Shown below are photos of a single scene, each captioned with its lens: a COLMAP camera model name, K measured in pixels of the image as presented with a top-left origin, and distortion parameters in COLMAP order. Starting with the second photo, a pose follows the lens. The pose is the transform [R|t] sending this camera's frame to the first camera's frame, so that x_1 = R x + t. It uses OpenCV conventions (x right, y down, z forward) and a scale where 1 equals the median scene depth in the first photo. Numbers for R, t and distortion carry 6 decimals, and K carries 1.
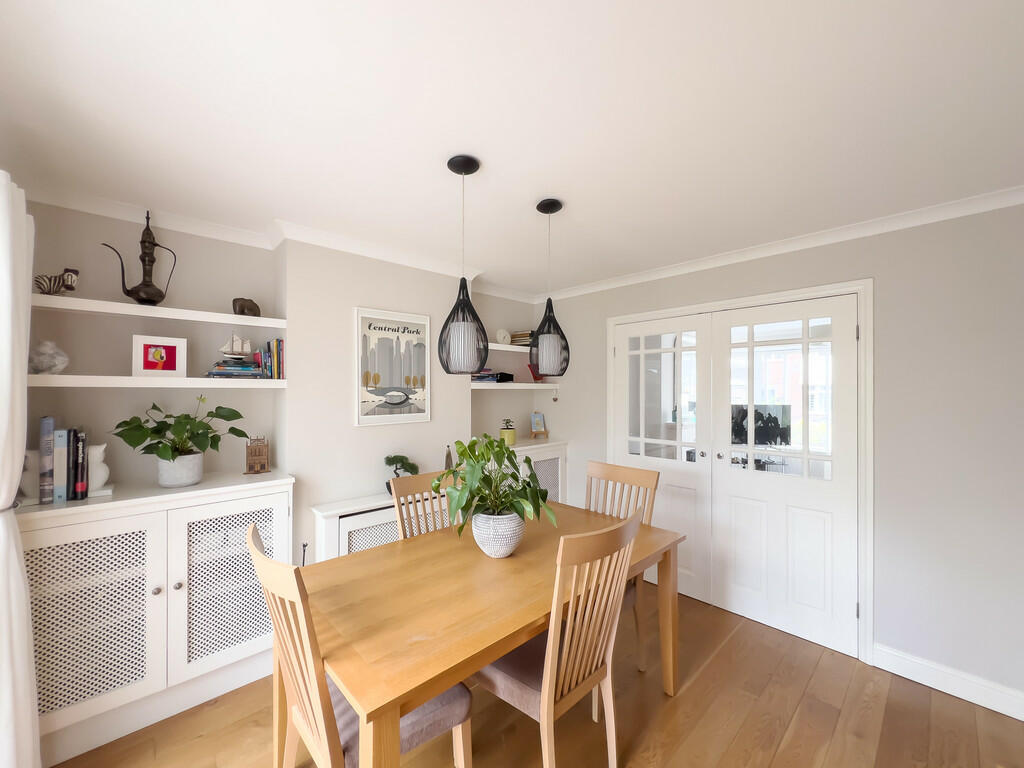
lens RADIAL K [[411.2, 0, 512.9], [0, 411.2, 388.7], [0, 0, 1]] dist [0.000349, 0.000135]
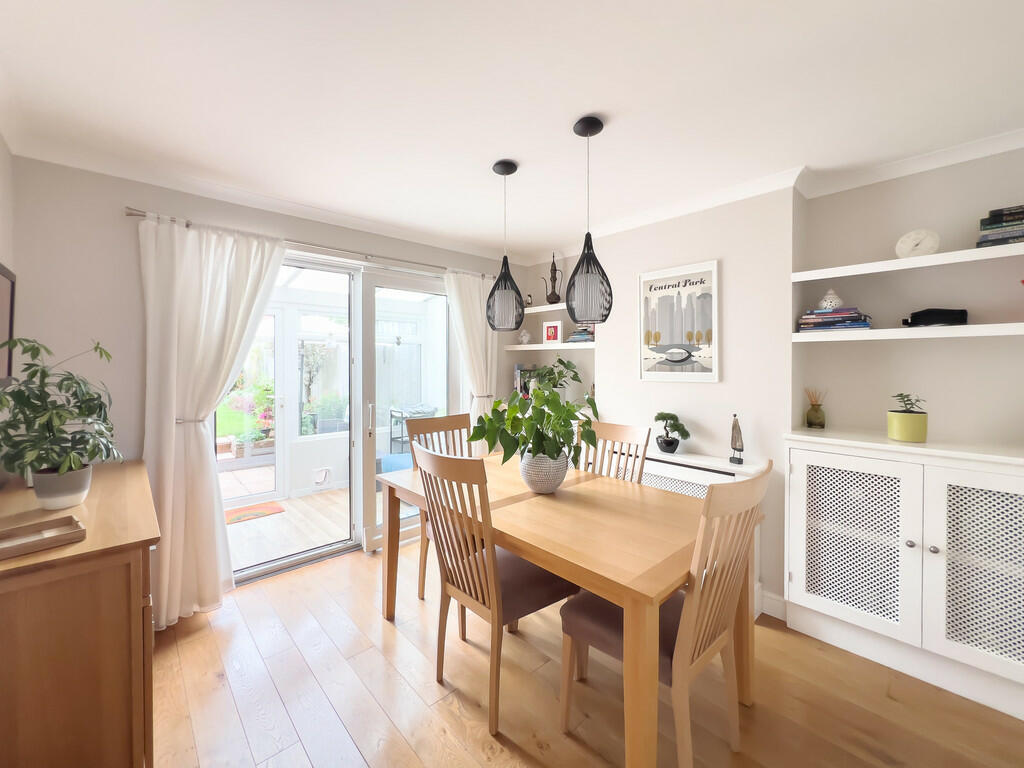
lens RADIAL K [[422.3, 0, 507.8], [0, 422.3, 366.4], [0, 0, 1]] dist [-0.000949, 0.000097]
pose [[-0.027200, 0.014958, -0.999518, 0.770355], [0.009414, 0.999848, 0.014707, 0.032440], [0.999586, -0.009009, -0.027337, 0.659492]]
